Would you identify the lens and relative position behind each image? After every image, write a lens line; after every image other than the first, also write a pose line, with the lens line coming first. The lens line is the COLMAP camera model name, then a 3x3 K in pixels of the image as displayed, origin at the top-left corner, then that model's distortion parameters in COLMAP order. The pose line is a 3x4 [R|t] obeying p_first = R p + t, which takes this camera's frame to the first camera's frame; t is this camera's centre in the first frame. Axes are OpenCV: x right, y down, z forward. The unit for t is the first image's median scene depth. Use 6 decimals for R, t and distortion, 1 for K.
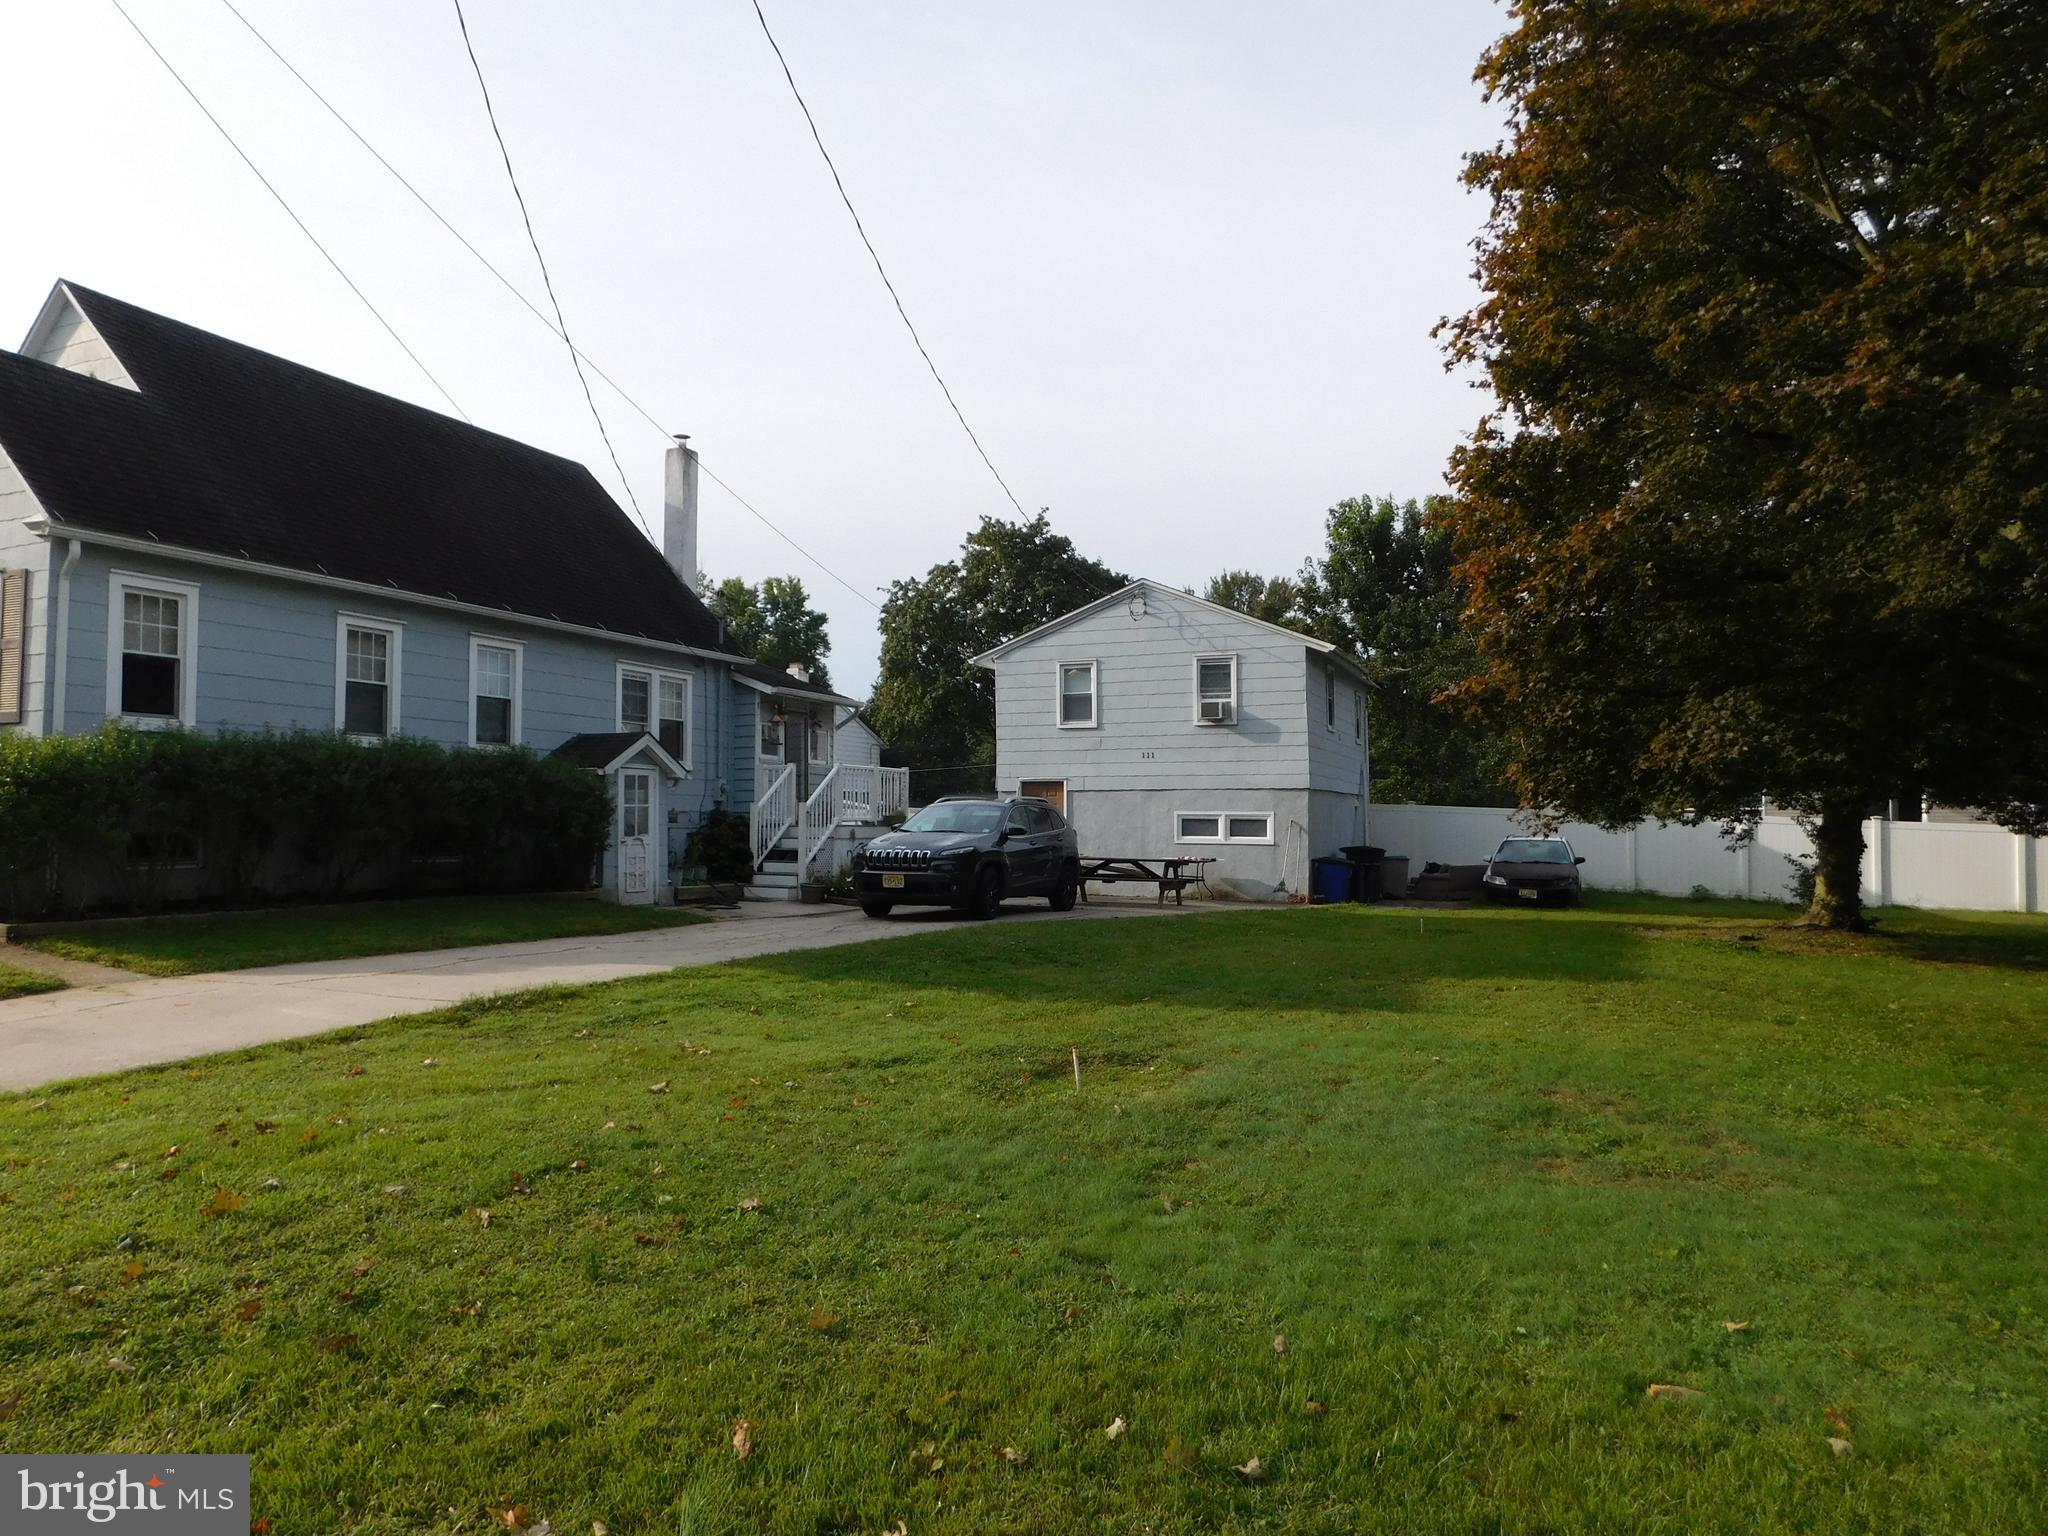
lens RADIAL K [[1359.0, 0, 1038.4], [0, 1359.0, 762.0], [0, 0, 1]] dist [-0.048783, 0.030063]
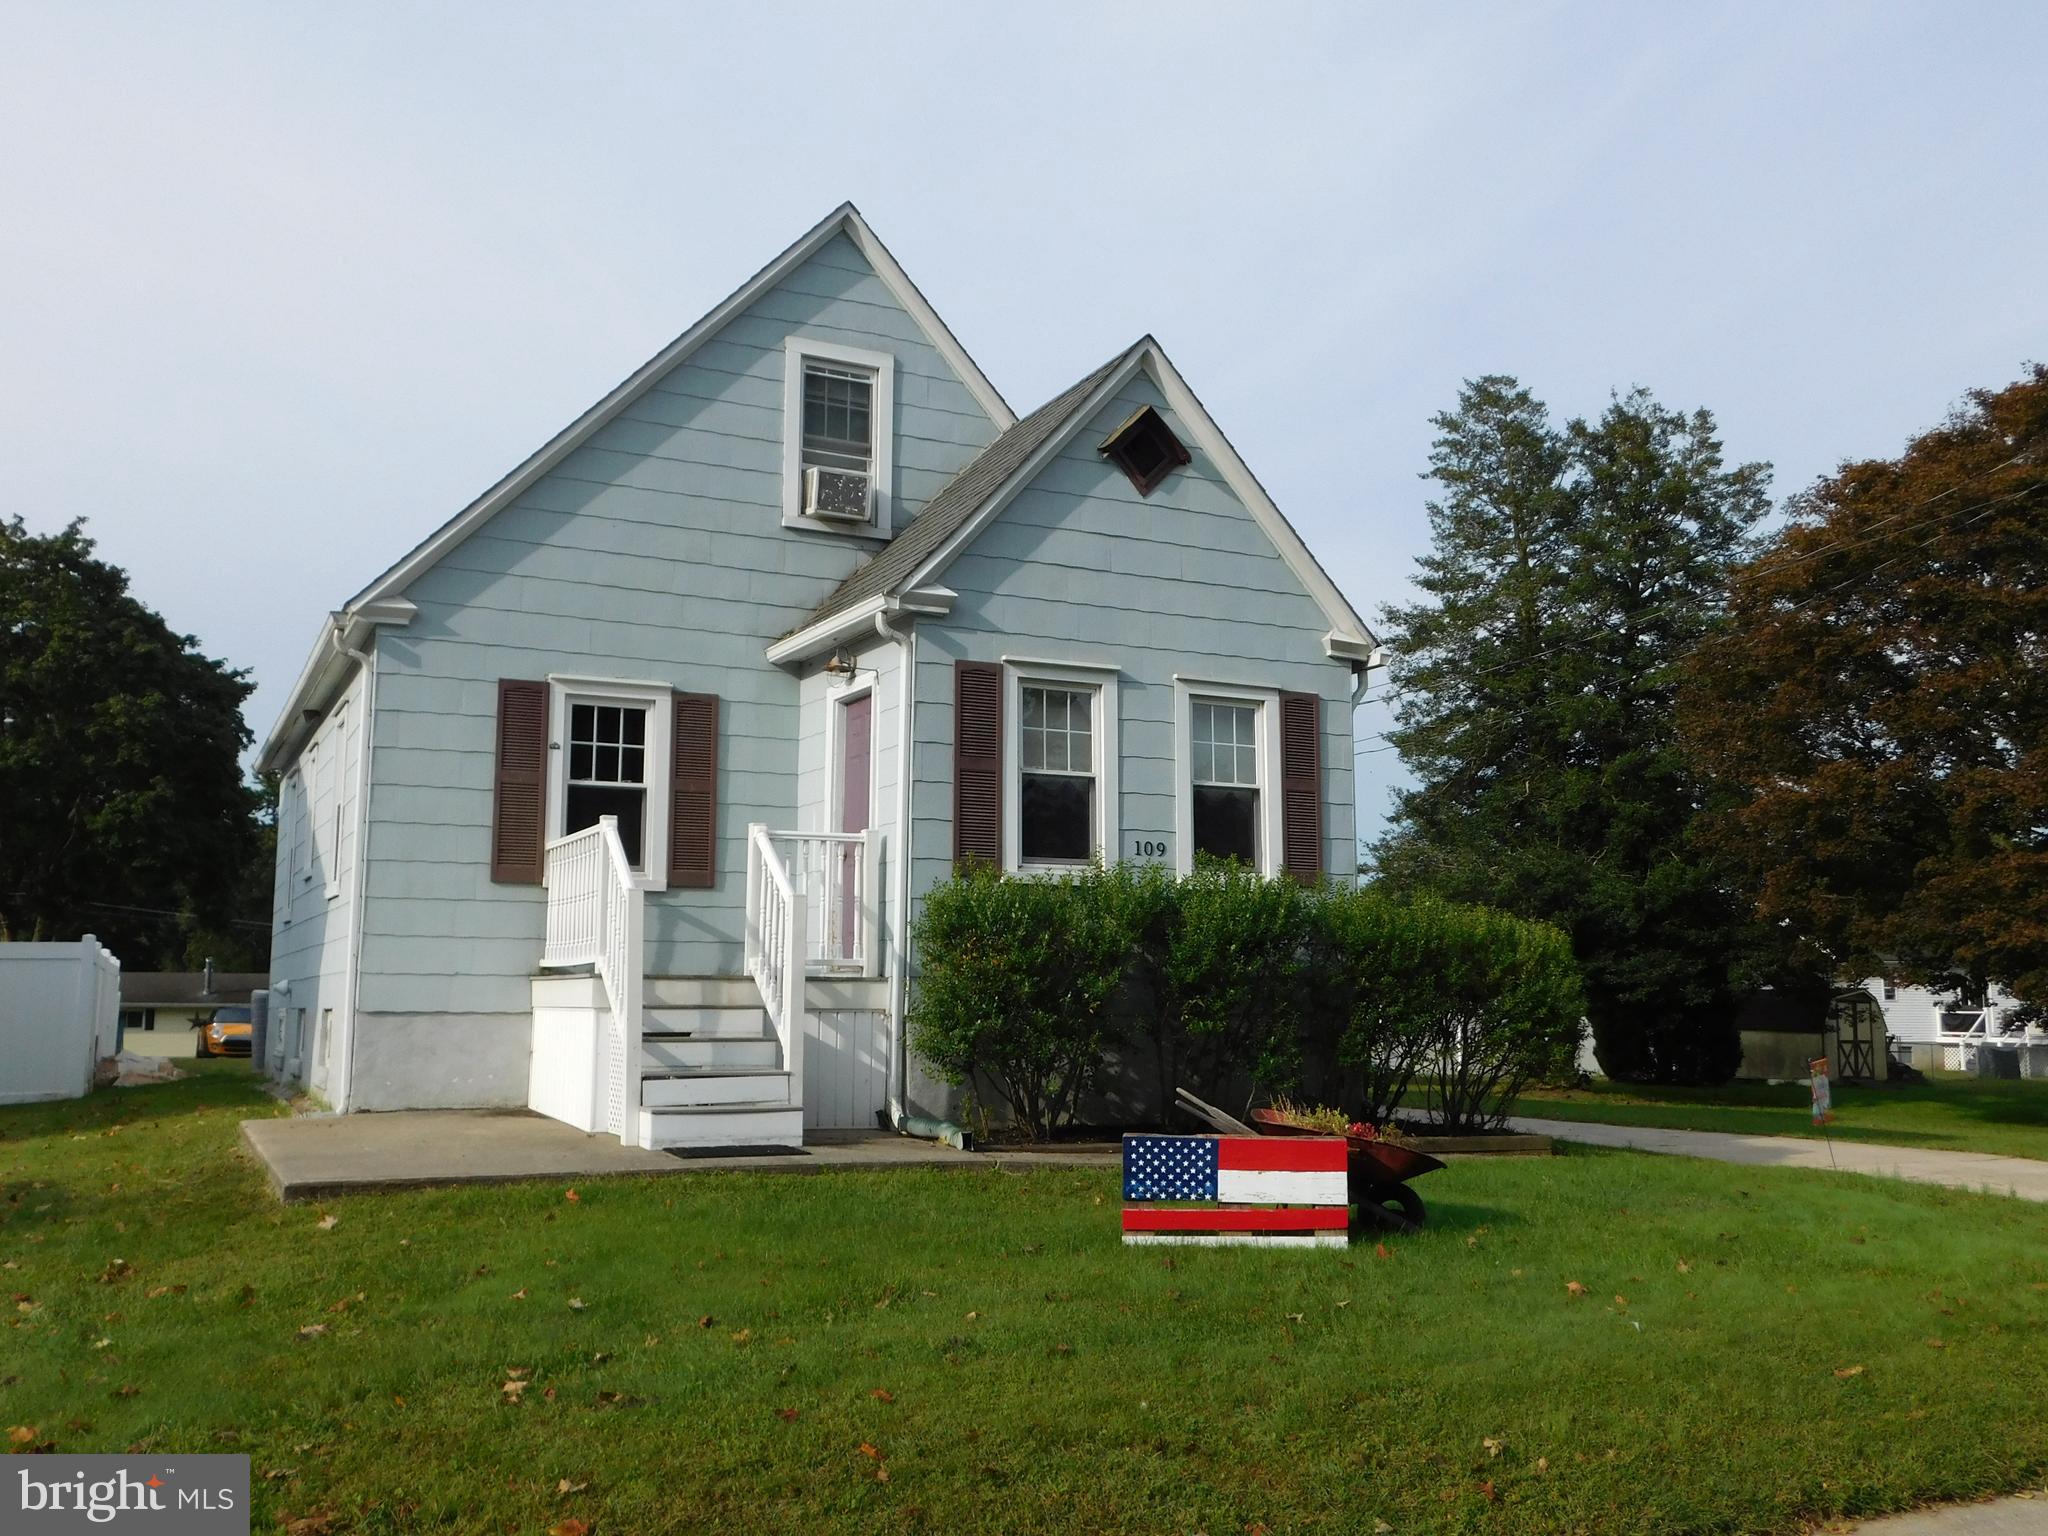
lens RADIAL K [[1772.6, 0, 1025.3], [0, 1772.6, 774.4], [0, 0, 1]] dist [-0.016424, -0.009641]
pose [[0.644987, 0.109073, 0.756370, -0.940288], [-0.048713, 0.993617, -0.101746, 0.010299], [-0.762640, 0.028779, 0.646183, 0.256036]]
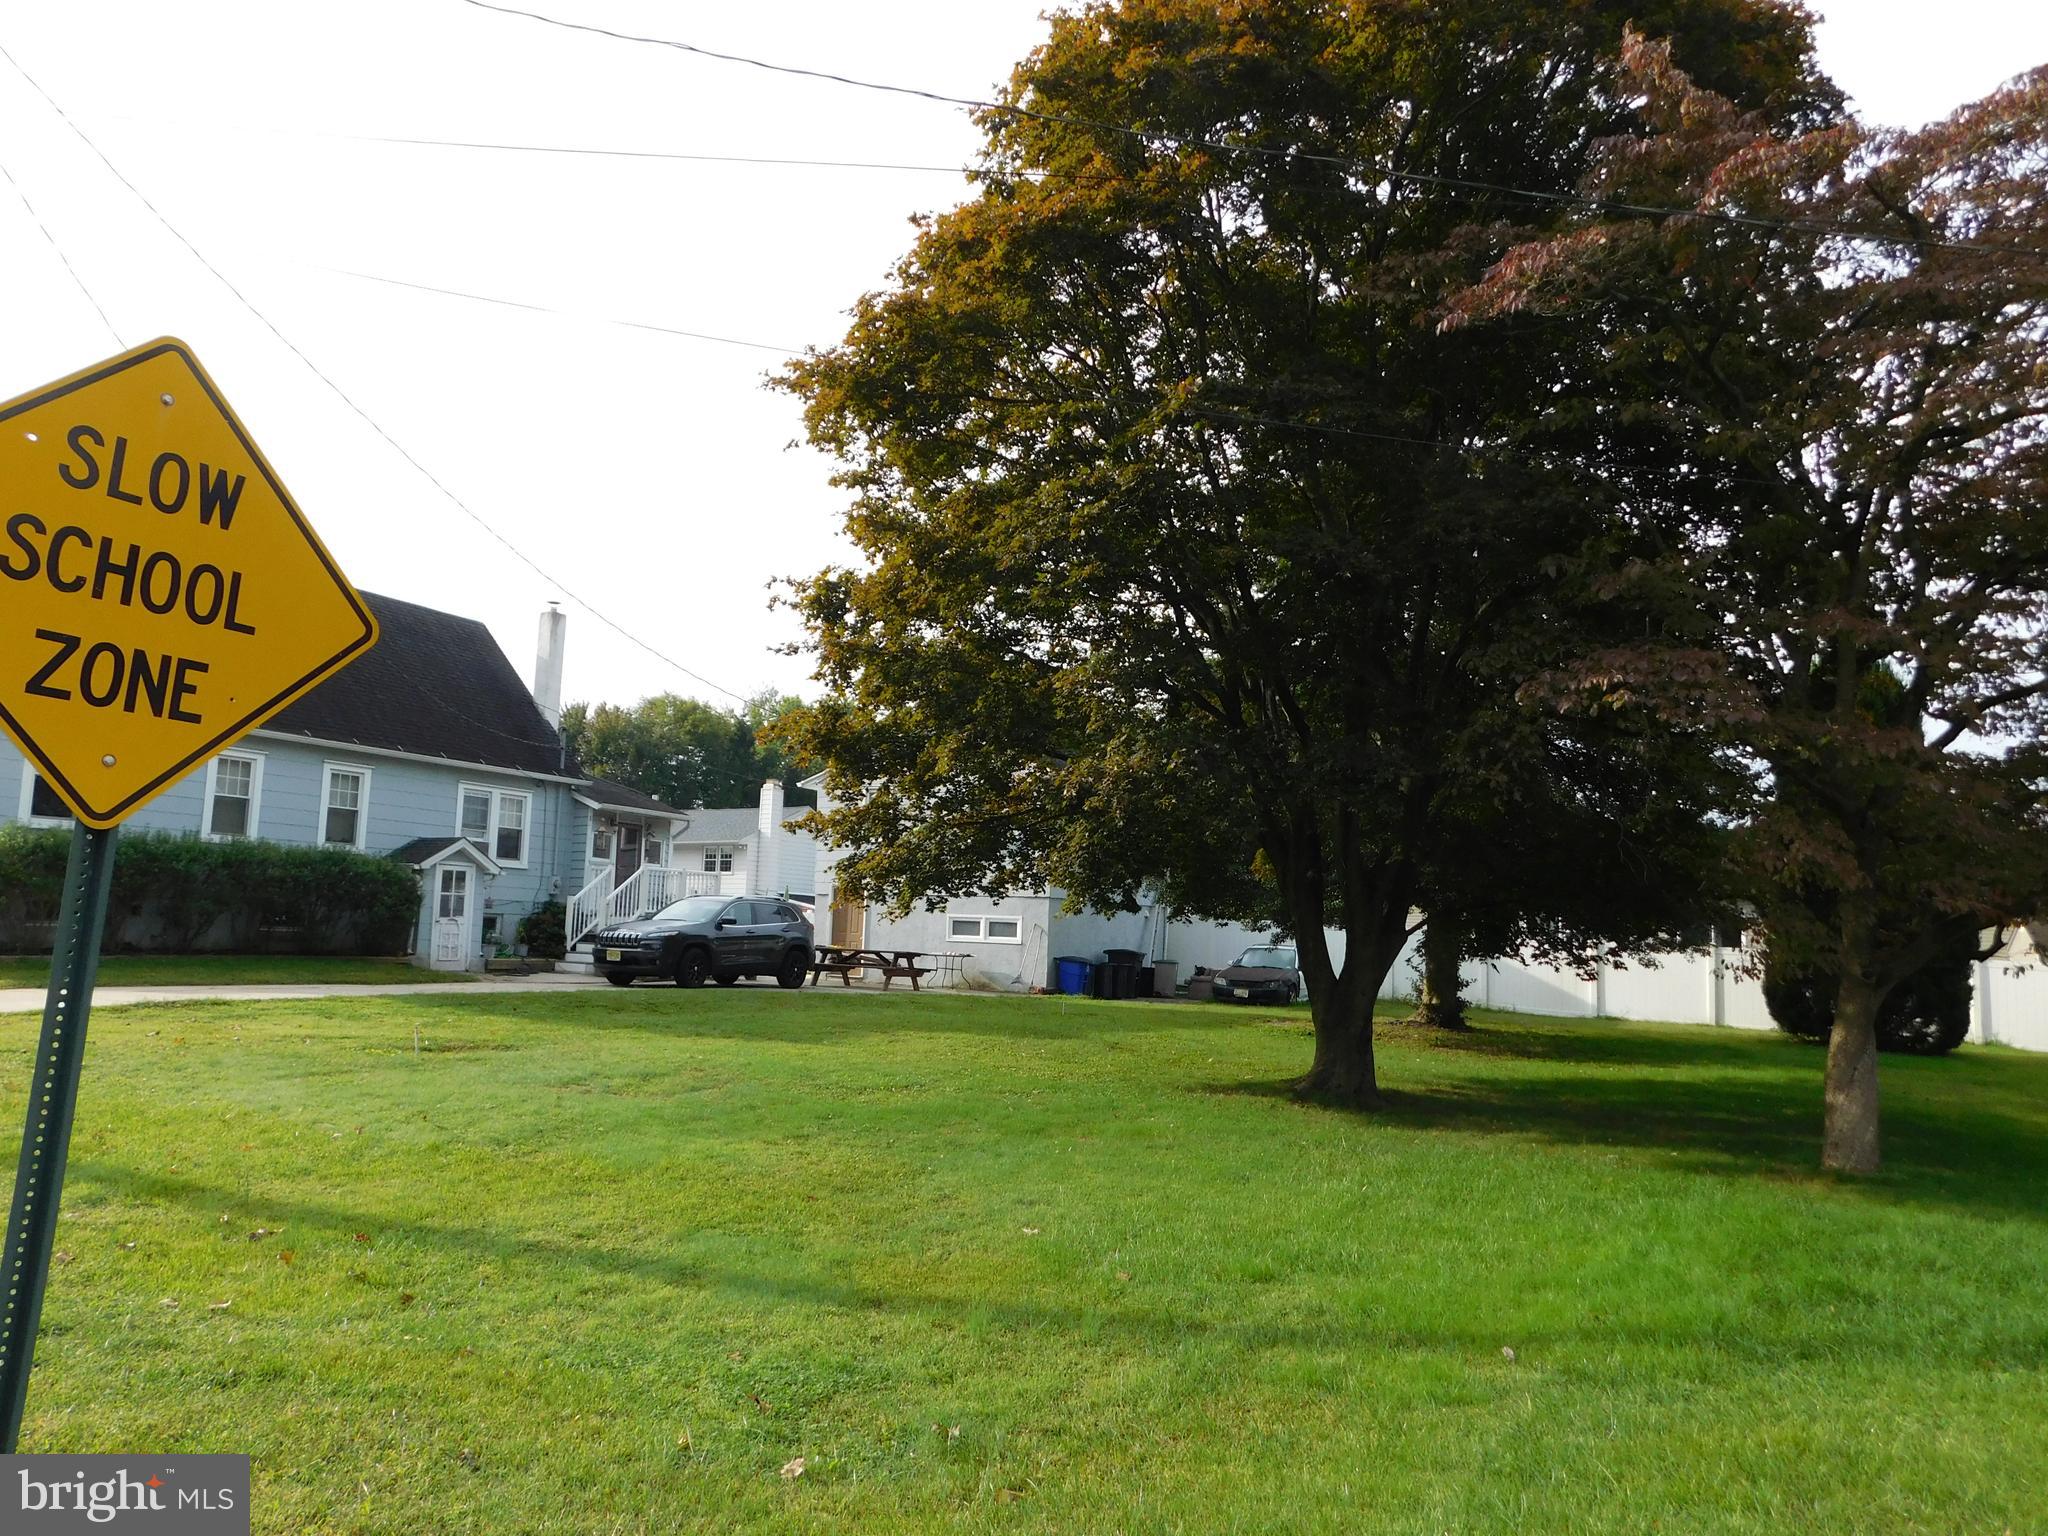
lens RADIAL K [[1359.0, 0, 1037.2], [0, 1359.0, 763.5], [0, 0, 1]] dist [-0.048783, 0.030063]
pose [[0.995986, 0.016939, -0.087890, 0.311252], [-0.024042, 0.996472, -0.080406, -0.001630], [0.086218, 0.082196, 0.992880, -0.206534]]
